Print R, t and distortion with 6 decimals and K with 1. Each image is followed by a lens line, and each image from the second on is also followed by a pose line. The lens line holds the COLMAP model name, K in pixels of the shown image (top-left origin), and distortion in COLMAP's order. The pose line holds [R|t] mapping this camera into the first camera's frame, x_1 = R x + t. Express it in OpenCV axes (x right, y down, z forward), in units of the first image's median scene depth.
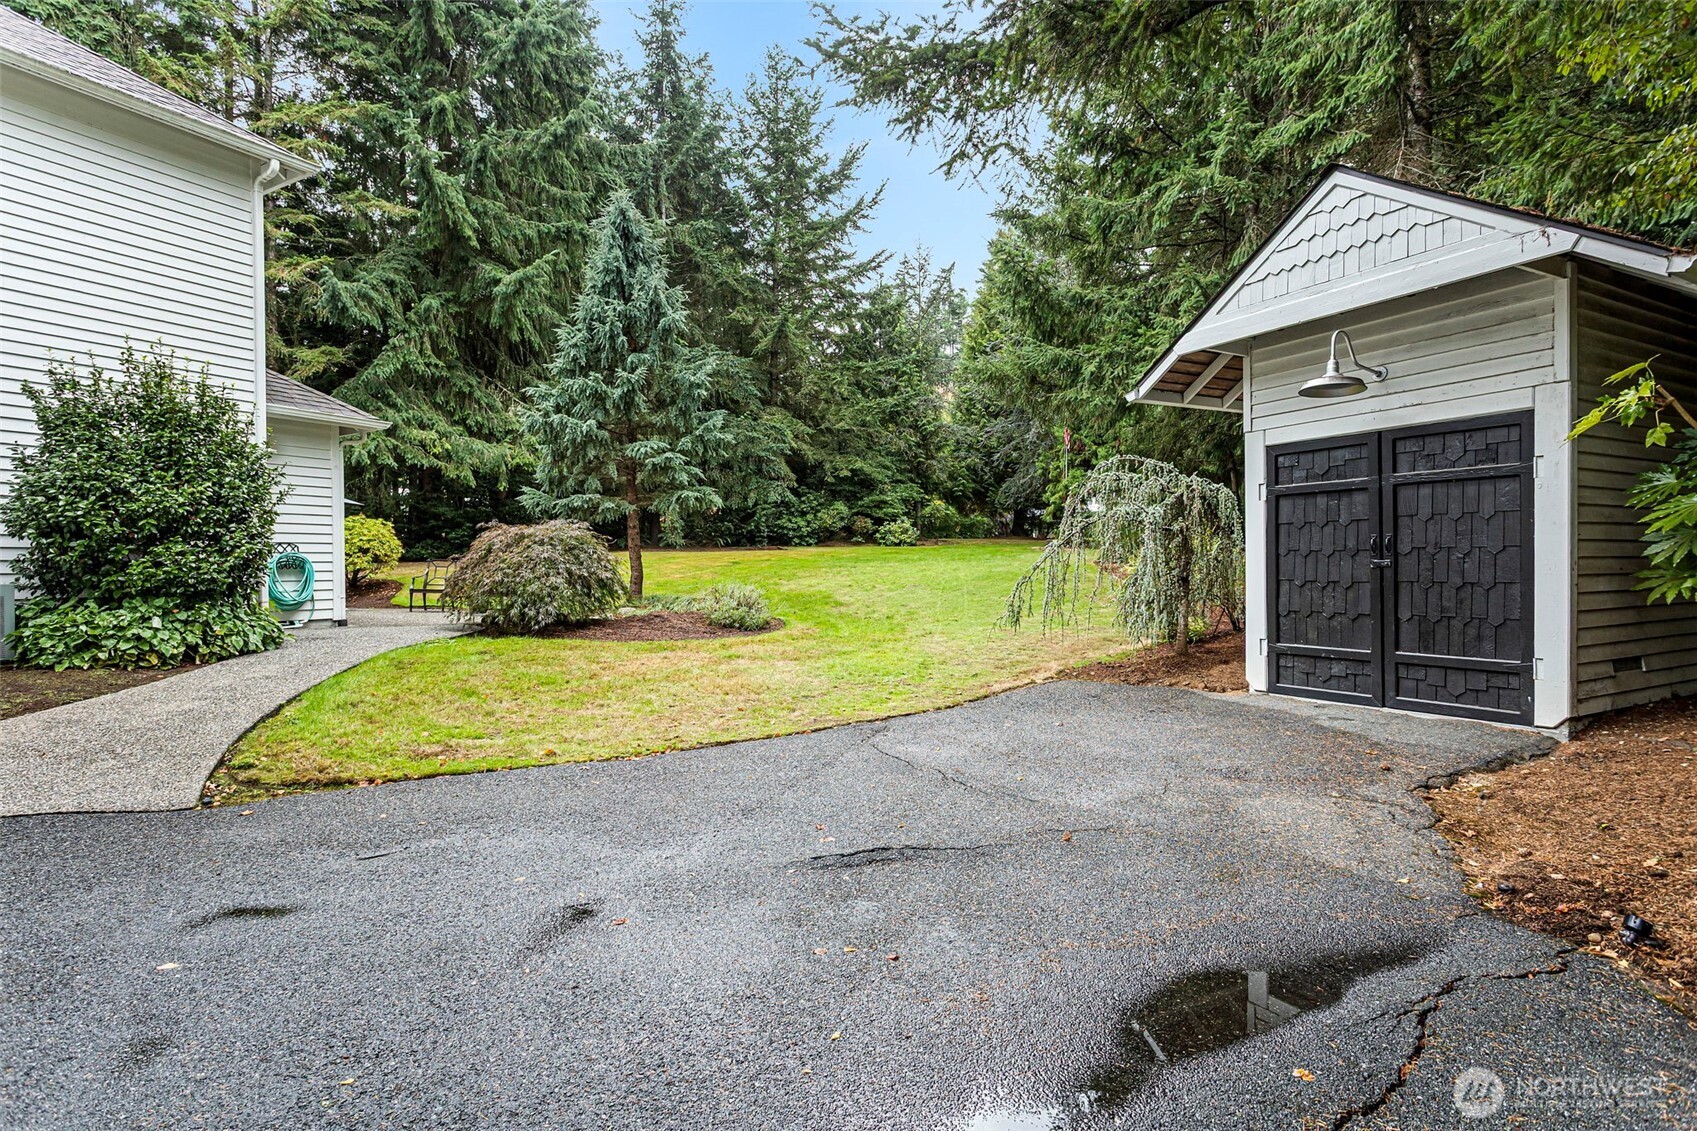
lens RADIAL K [[817.0, 0, 847.1], [0, 817.0, 563.5], [0, 0, 1]] dist [-0.018667, 0.005979]
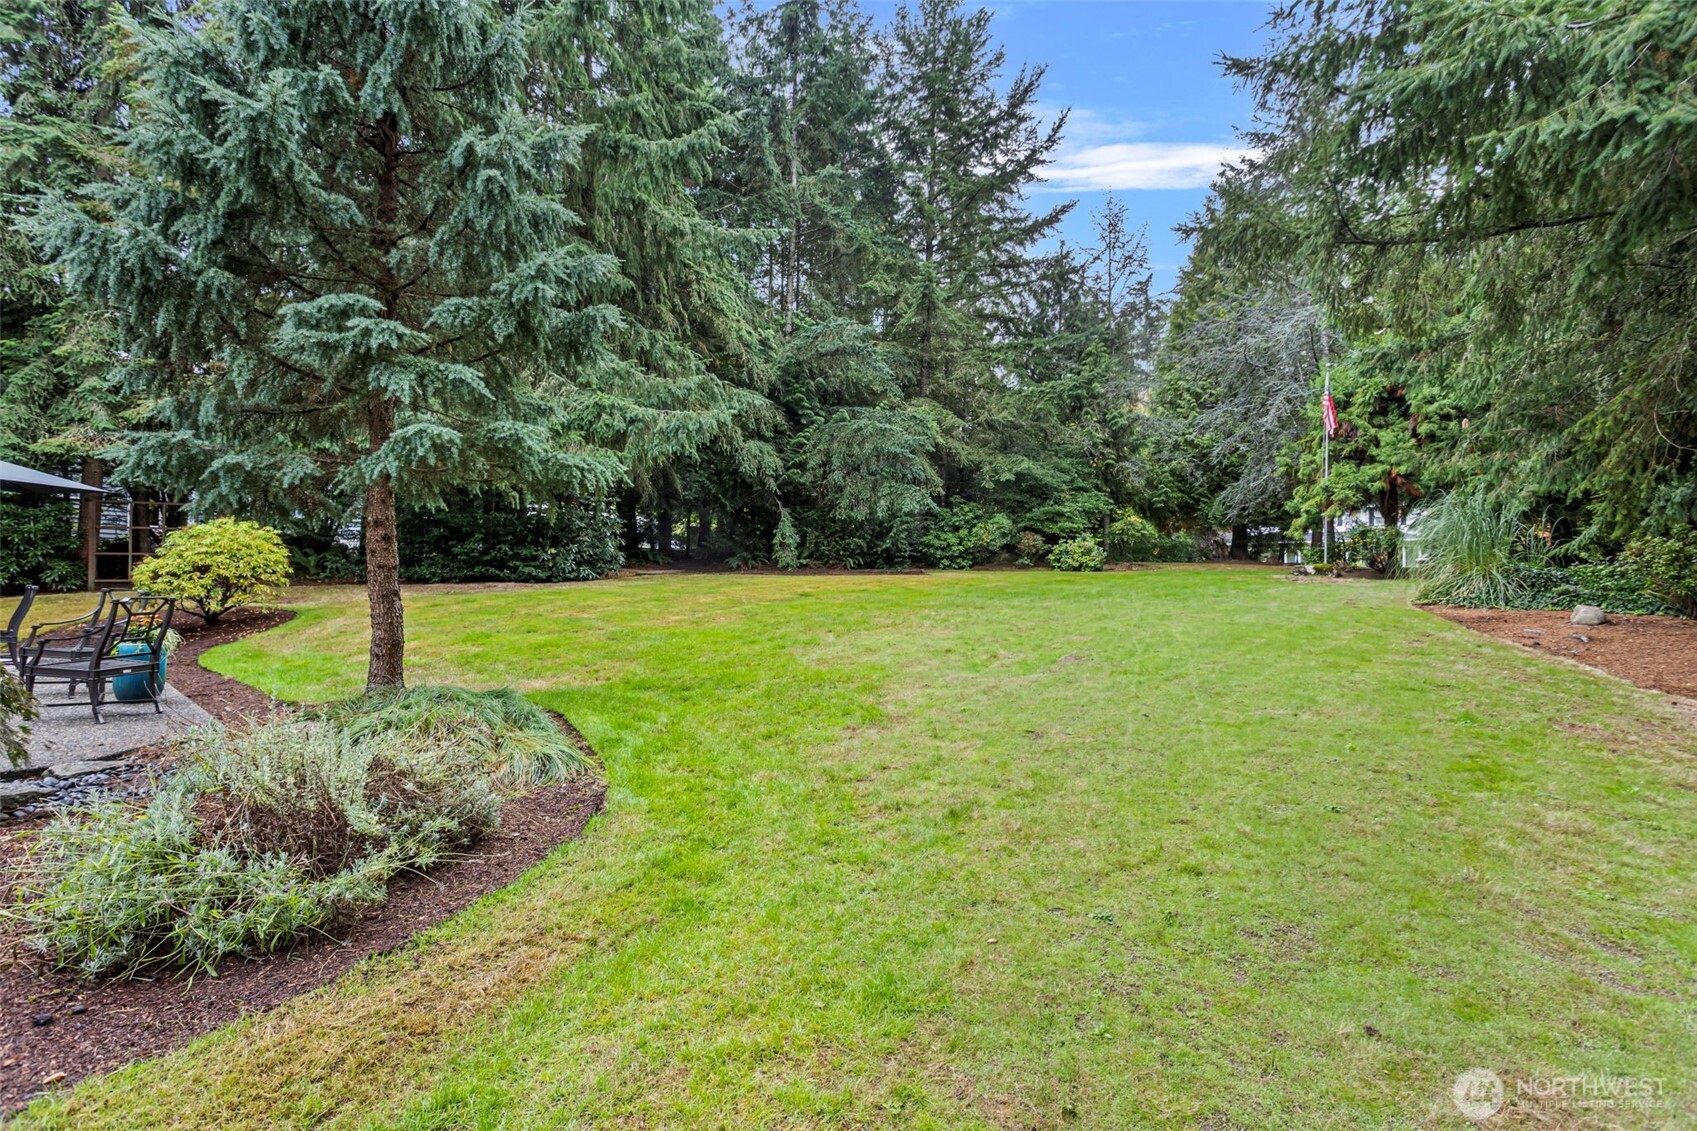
lens RADIAL K [[817.0, 0, 849.0], [0, 817.0, 558.4], [0, 0, 1]] dist [-0.018667, 0.005979]
pose [[0.975101, 0.011149, -0.221479, 0.022119], [-0.018234, 0.999384, -0.029970, -0.006093], [0.221009, 0.033262, 0.974704, 0.199094]]
